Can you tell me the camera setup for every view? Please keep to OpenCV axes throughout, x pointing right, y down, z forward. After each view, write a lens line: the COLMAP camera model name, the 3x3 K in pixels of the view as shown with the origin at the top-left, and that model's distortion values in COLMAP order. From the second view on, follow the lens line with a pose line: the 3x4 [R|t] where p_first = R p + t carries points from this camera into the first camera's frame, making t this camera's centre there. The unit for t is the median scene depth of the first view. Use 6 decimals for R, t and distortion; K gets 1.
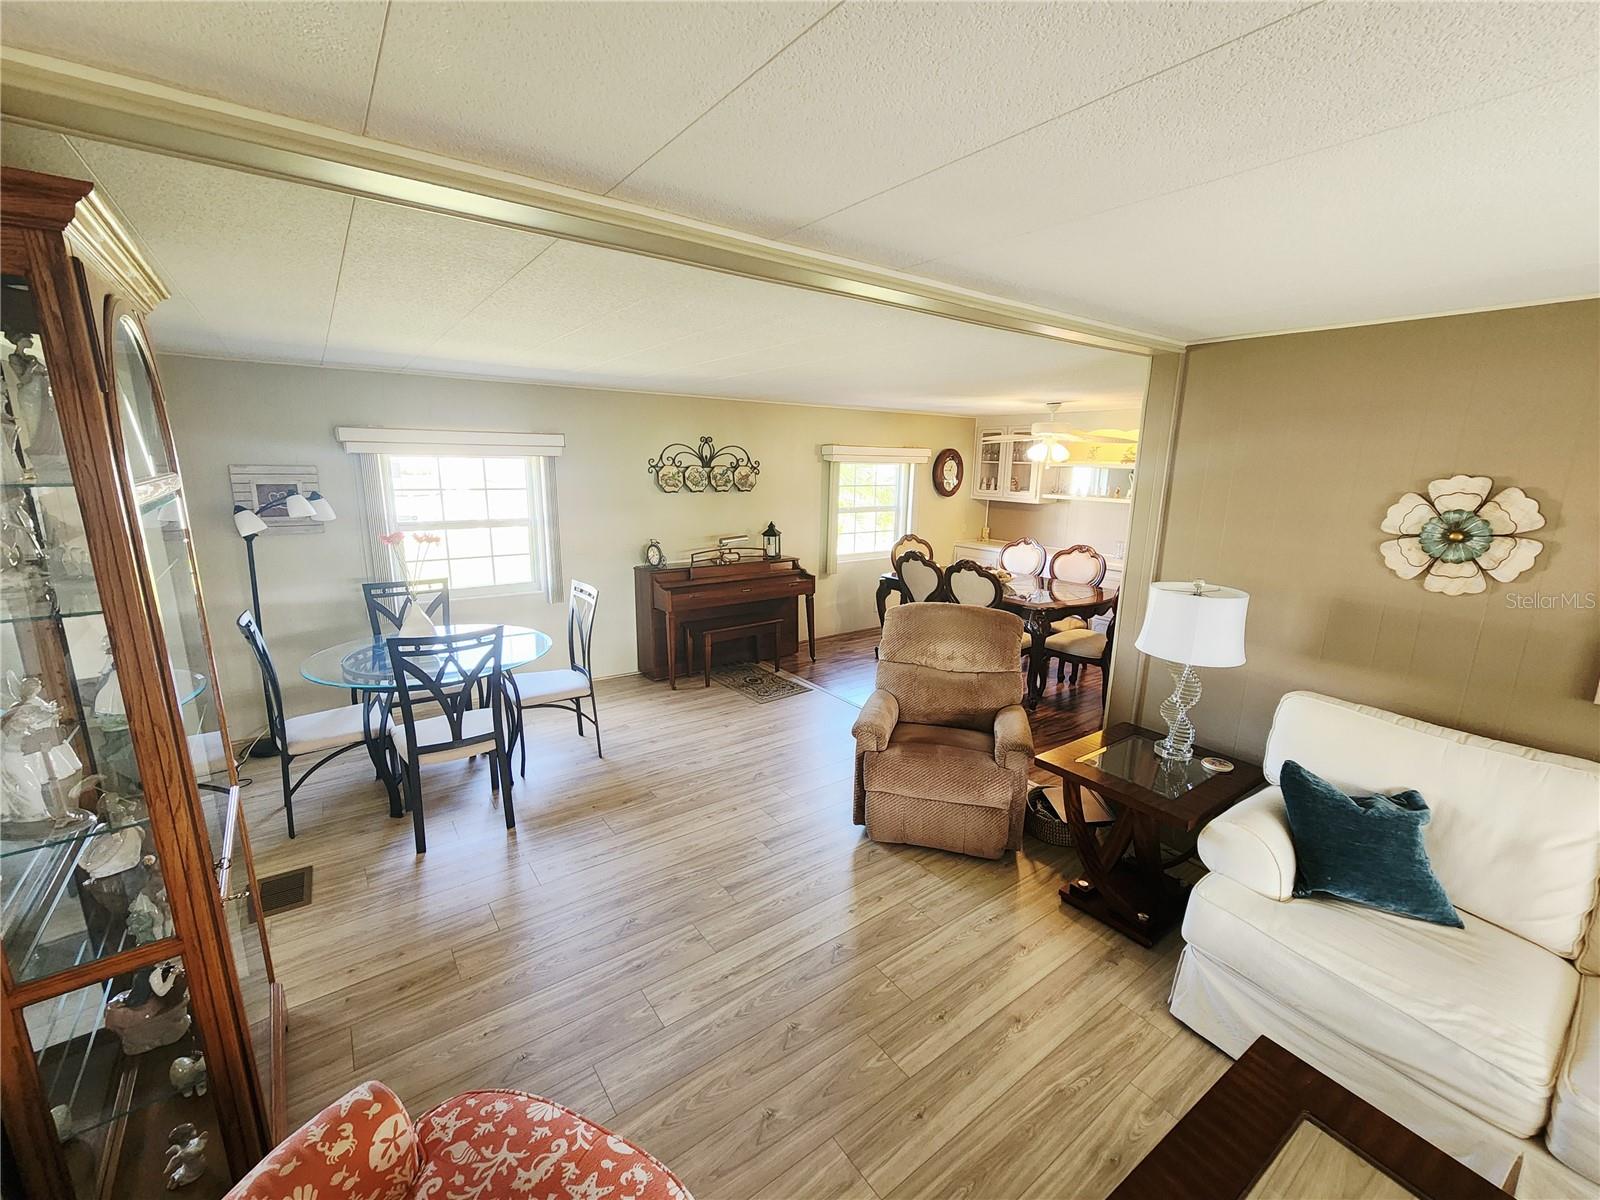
lens RADIAL K [[658.9, 0, 794.3], [0, 658.9, 605.1], [0, 0, 1]] dist [-0.002519, 0.002187]
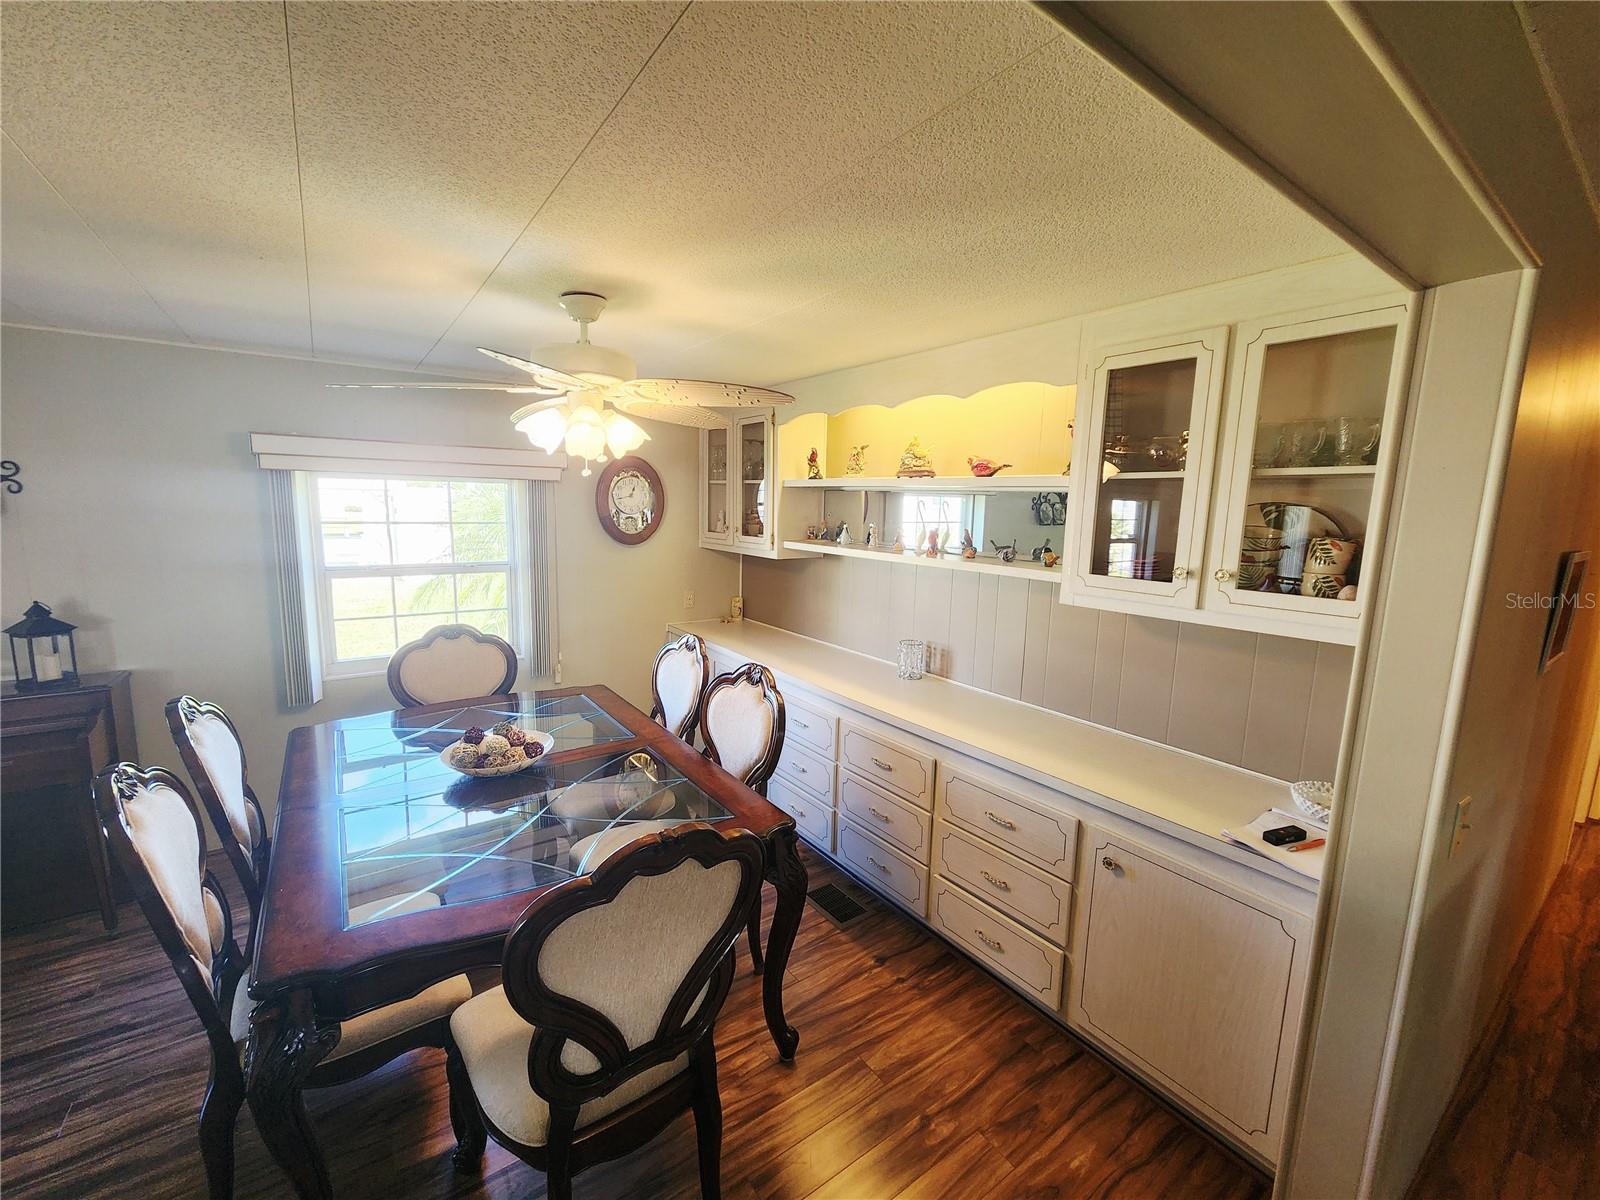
lens RADIAL K [[658.9, 0, 795.1], [0, 658.9, 606.0], [0, 0, 1]] dist [-0.002519, 0.002187]
pose [[0.999898, 0.007942, -0.011907, 0.713150], [-0.008722, 0.997714, -0.067006, -0.154722], [0.011348, 0.067103, 0.997682, 0.900672]]
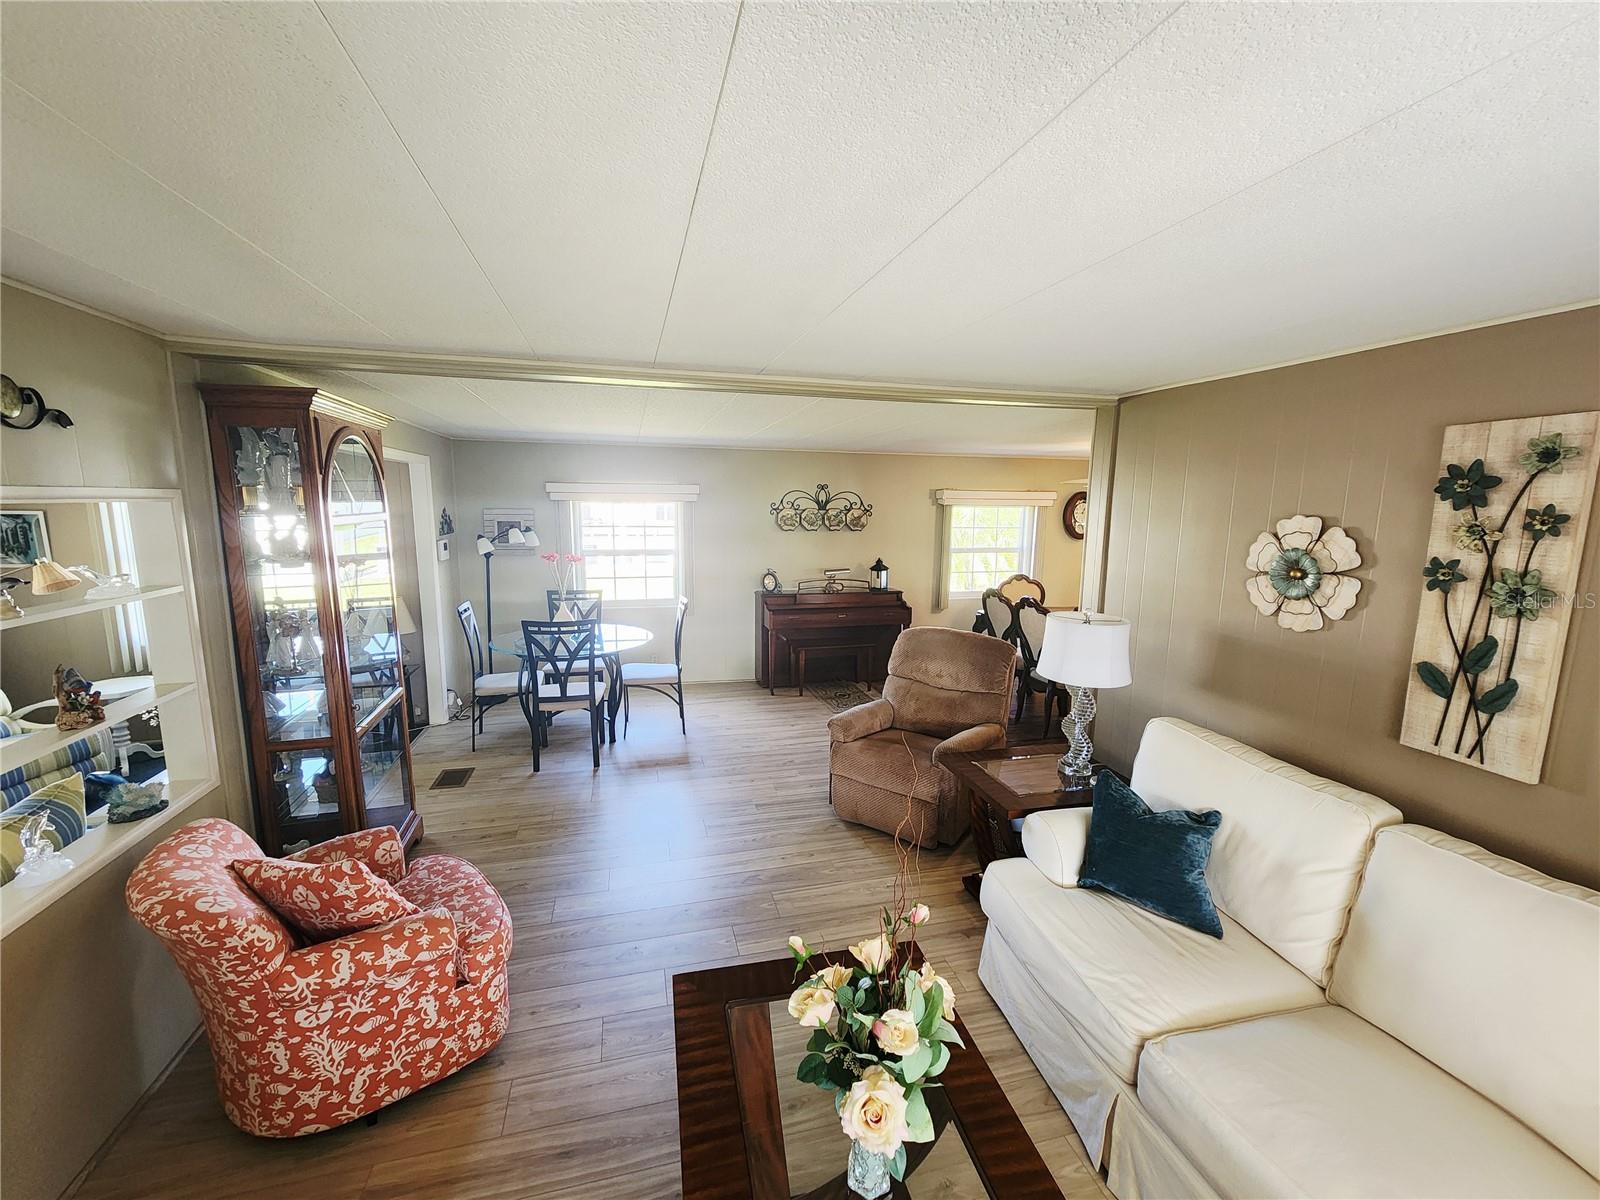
lens RADIAL K [[658.9, 0, 794.4], [0, 658.9, 604.3], [0, 0, 1]] dist [-0.002519, 0.002187]
pose [[0.929449, 0.051781, -0.365300, 0.379436], [-0.075864, 0.995768, -0.051874, 0.032492], [0.361067, 0.075928, 0.929444, -0.137074]]
